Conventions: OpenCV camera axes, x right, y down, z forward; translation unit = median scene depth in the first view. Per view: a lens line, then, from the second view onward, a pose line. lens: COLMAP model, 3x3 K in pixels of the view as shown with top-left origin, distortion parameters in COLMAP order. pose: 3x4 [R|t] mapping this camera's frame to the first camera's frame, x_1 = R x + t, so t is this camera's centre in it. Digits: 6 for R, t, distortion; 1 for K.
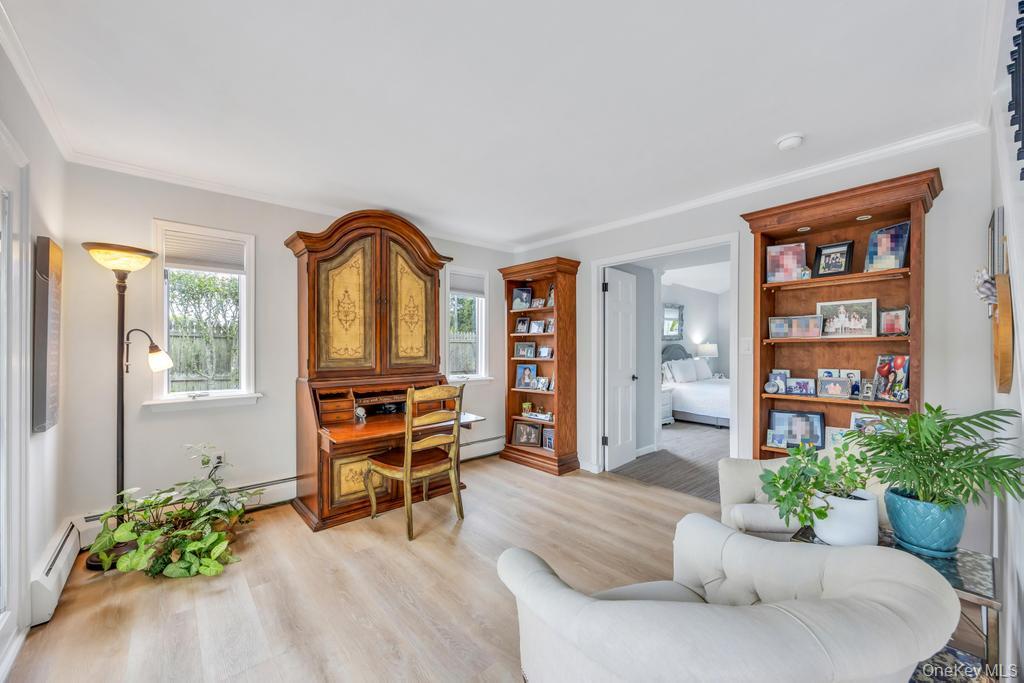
lens RADIAL K [[388.7, 0, 516.2], [0, 388.7, 347.7], [0, 0, 1]] dist [-0.000424, 0.000010]
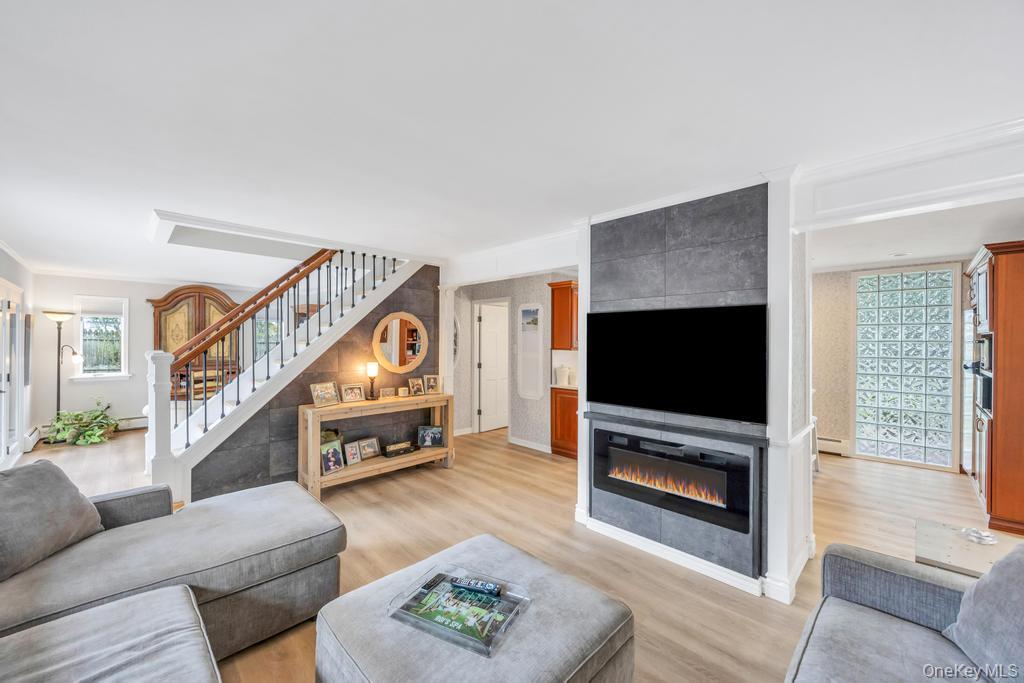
lens RADIAL K [[394.9, 0, 512.7], [0, 394.9, 342.5], [0, 0, 1]] dist [-0.000783, 0.000091]
pose [[0.997991, 0.004749, 0.063180, 1.524464], [-0.004696, 0.999988, -0.000988, -0.075965], [-0.063184, 0.000689, 0.998002, -1.508342]]
